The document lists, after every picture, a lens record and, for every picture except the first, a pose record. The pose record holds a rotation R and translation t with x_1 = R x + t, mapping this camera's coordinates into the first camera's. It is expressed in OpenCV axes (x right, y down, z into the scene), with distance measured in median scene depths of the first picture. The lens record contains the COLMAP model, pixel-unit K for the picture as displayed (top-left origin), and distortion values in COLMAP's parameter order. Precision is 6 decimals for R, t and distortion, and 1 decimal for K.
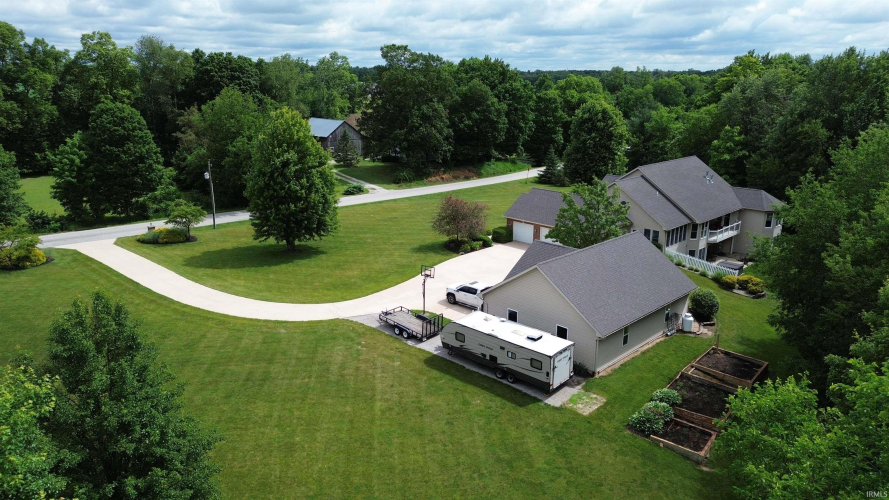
lens RADIAL K [[627.3, 0, 444.0], [0, 627.3, 251.1], [0, 0, 1]] dist [0.034401, -0.005138]
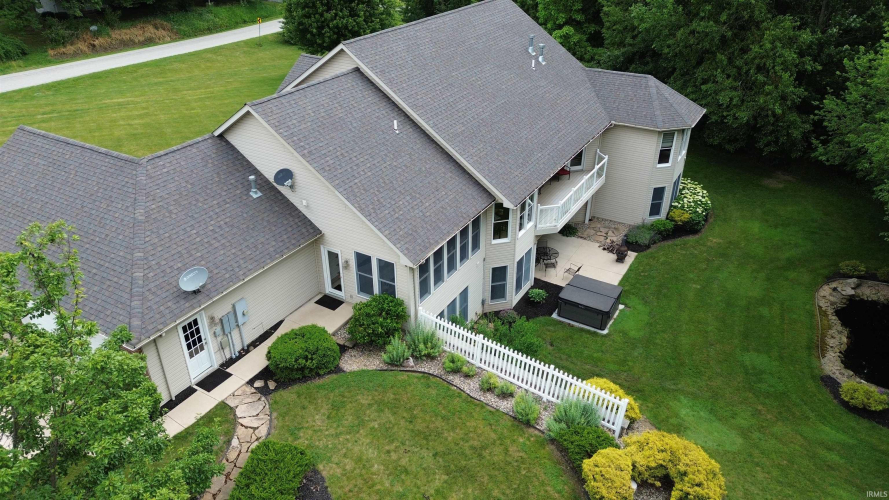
lens RADIAL K [[627.3, 0, 445.7], [0, 627.3, 250.1], [0, 0, 1]] dist [0.034401, -0.005138]
pose [[0.967541, -0.136144, 0.212905, 0.264561], [0.079666, 0.963840, 0.254296, -0.104241], [-0.239827, -0.229081, 0.943401, 0.610730]]
